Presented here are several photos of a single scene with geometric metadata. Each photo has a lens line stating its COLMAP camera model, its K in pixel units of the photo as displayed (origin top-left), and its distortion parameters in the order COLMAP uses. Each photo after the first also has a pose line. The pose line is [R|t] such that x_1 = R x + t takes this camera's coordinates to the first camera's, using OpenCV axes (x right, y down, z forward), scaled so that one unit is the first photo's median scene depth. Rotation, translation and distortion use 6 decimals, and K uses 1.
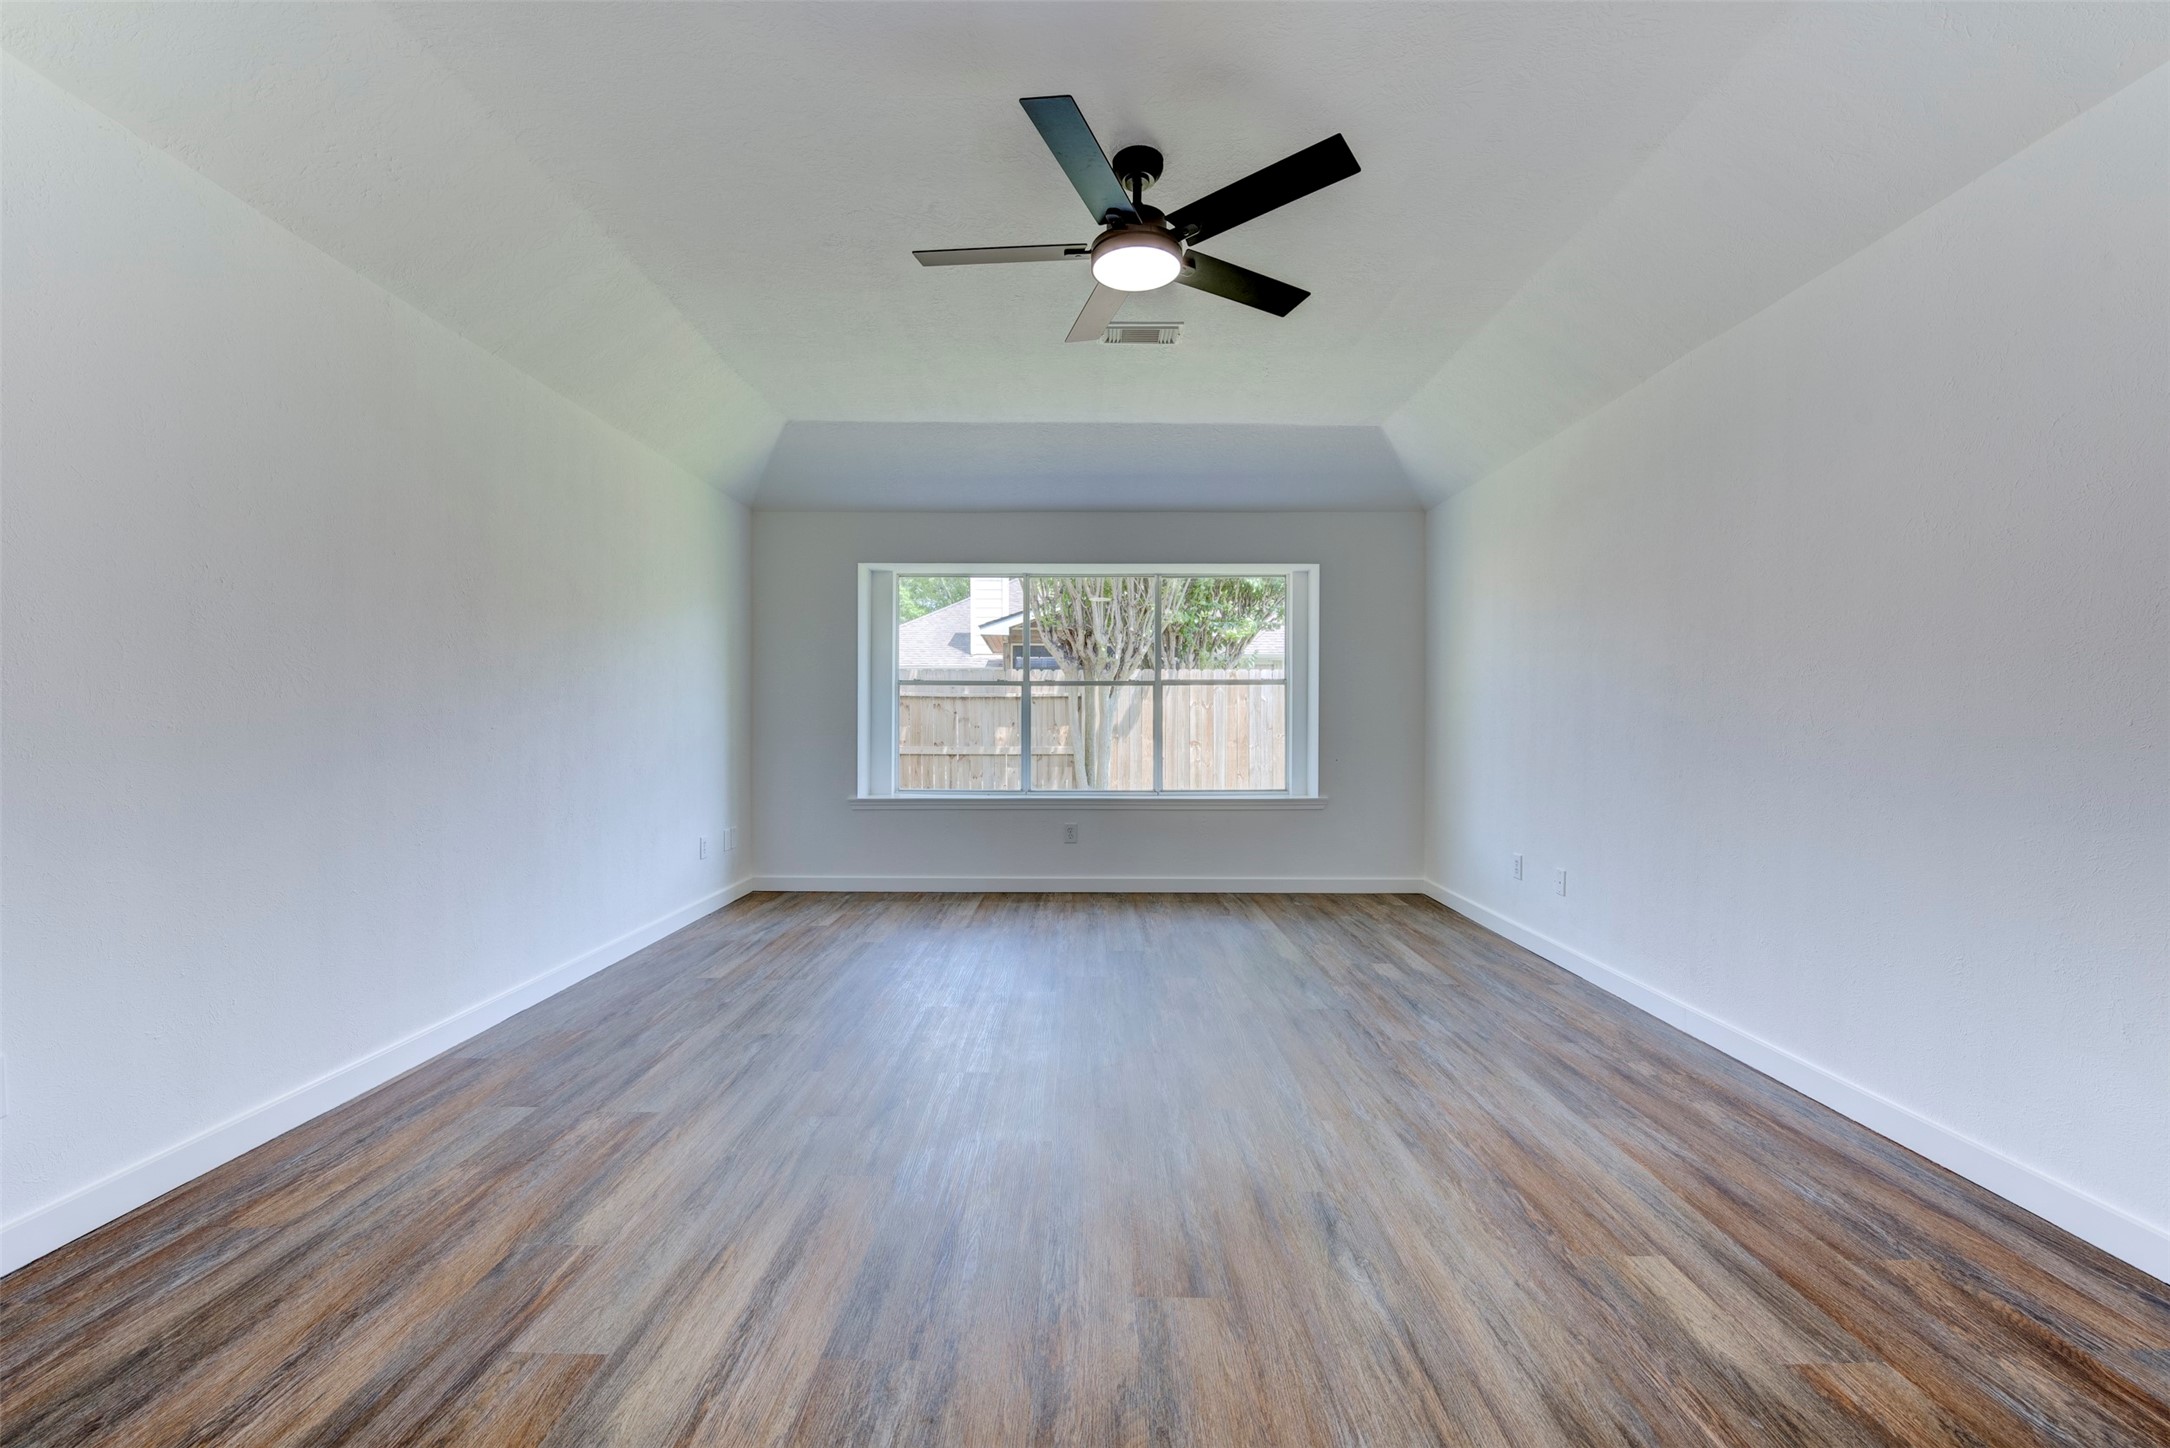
lens RADIAL K [[864.5, 0, 1082.3], [0, 864.5, 723.7], [0, 0, 1]] dist [-0.014544, -0.002607]
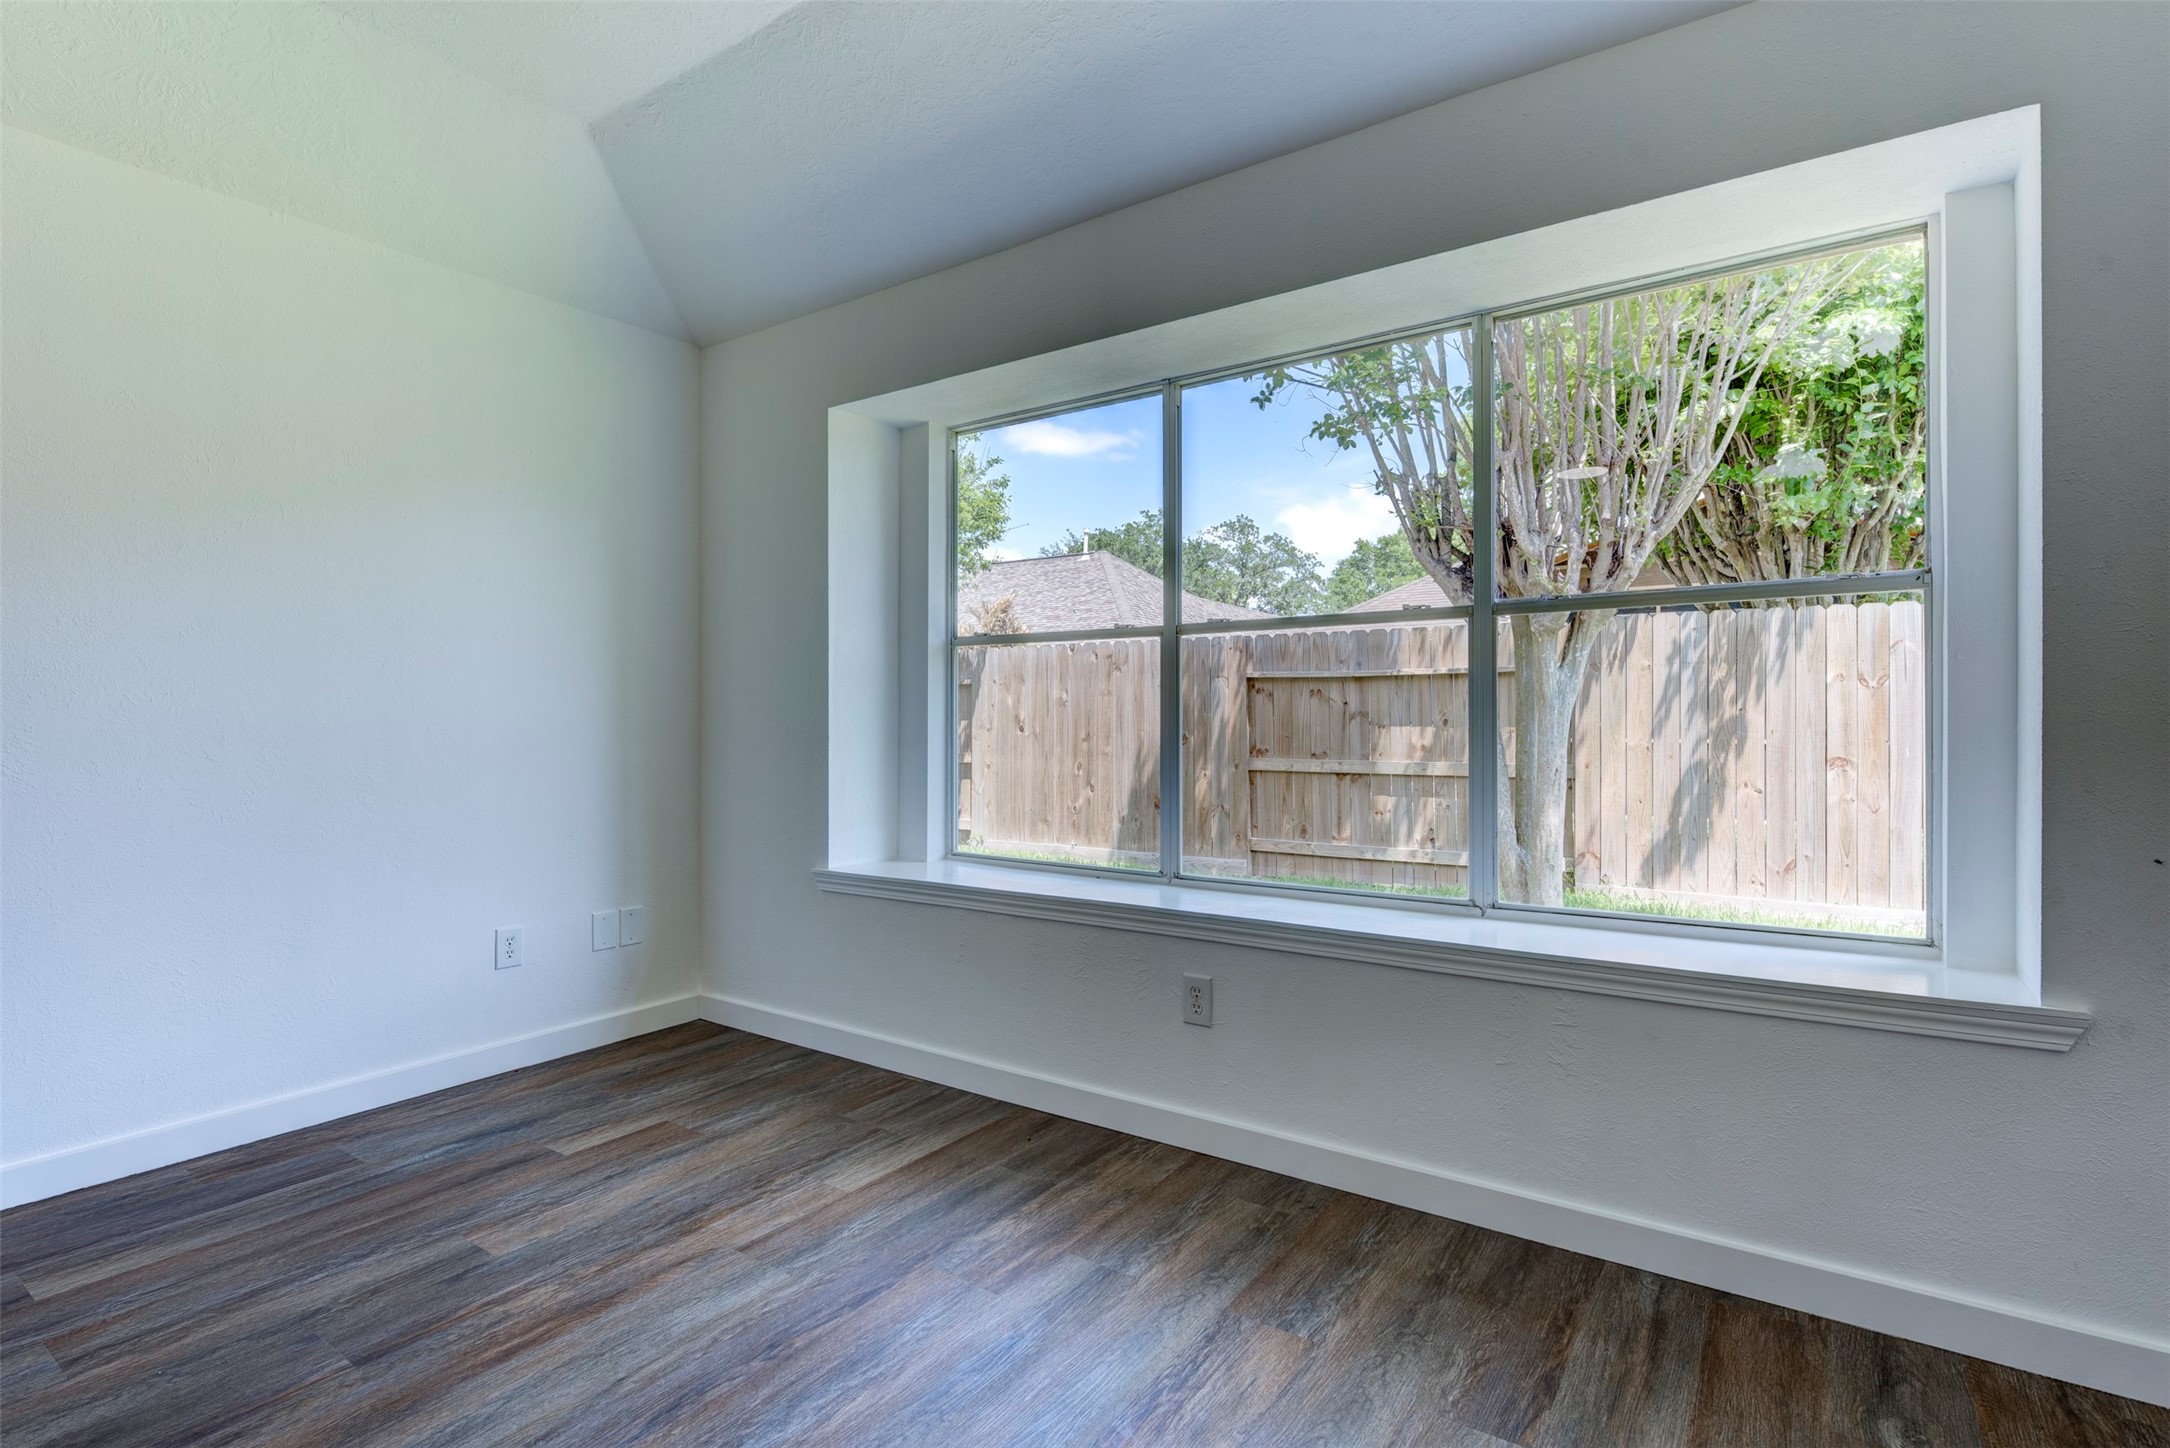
lens RADIAL K [[1033.1, 0, 1085.0], [0, 1033.1, 724.0], [0, 0, 1]] dist [-0.010057, -0.000607]
pose [[0.820736, -0.003145, -0.571299, 0.248181], [0.003874, 0.999992, 0.000060, 0.001626], [0.571295, -0.002263, 0.820742, 0.684263]]
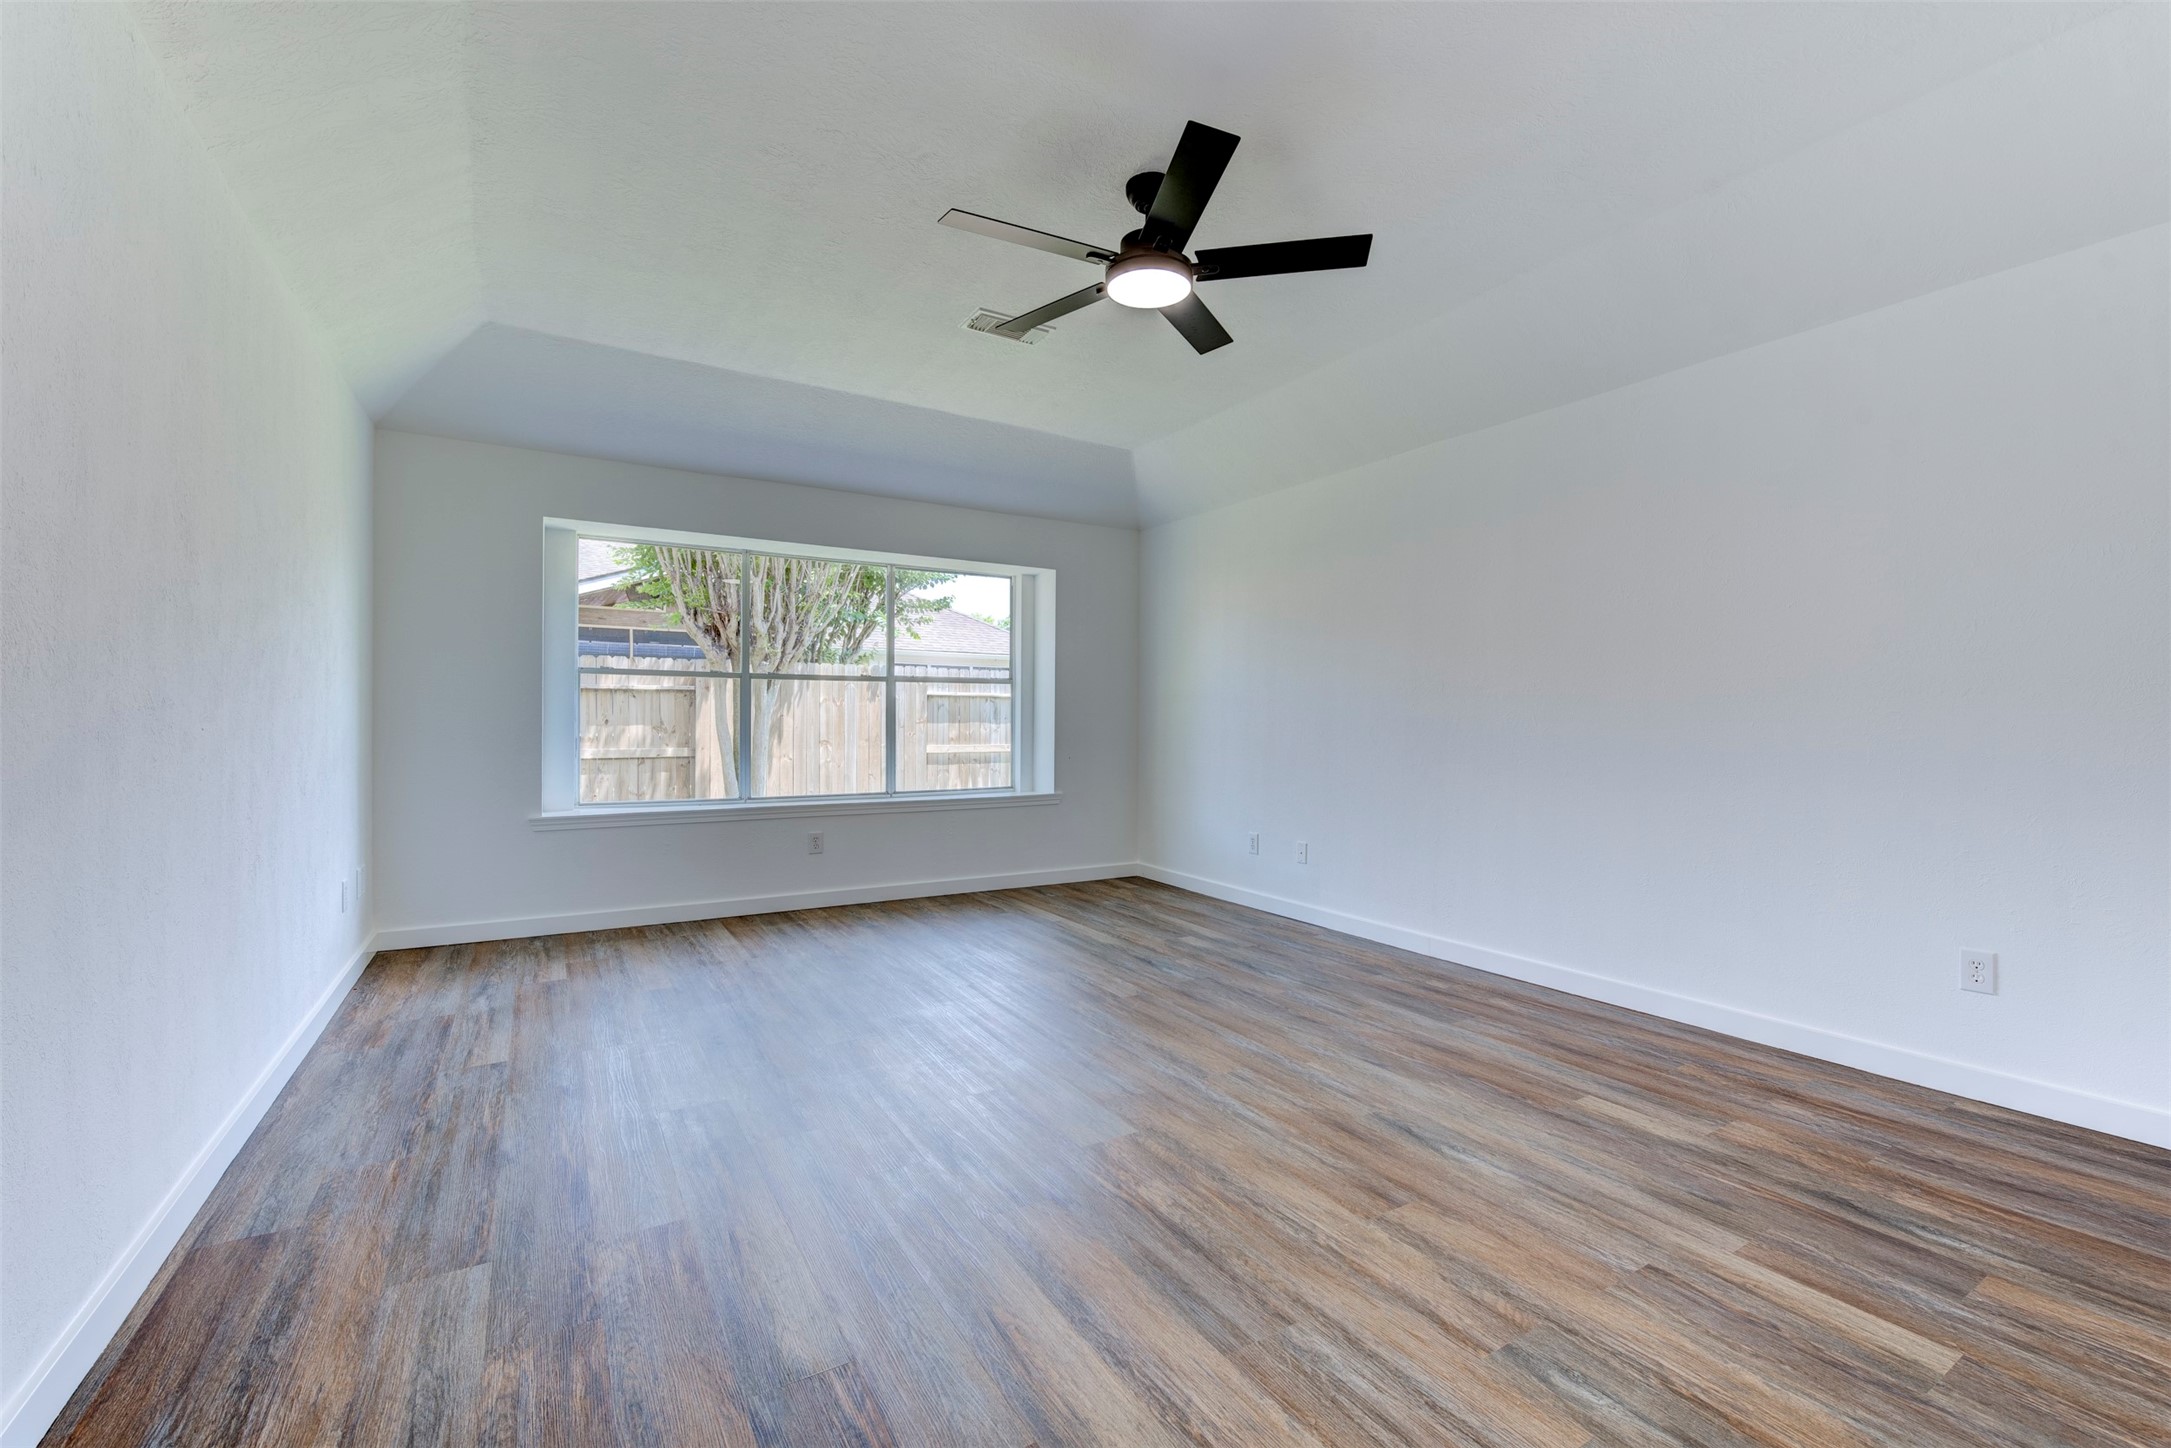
lens RADIAL K [[900.8, 0, 1079.6], [0, 900.8, 719.4], [0, 0, 1]] dist [-0.014793, -0.000357]
pose [[0.853704, 0.004331, 0.520741, -0.312266], [-0.003063, 0.999990, -0.003295, 0.000045], [-0.520750, 0.001218, 0.853708, 0.060485]]
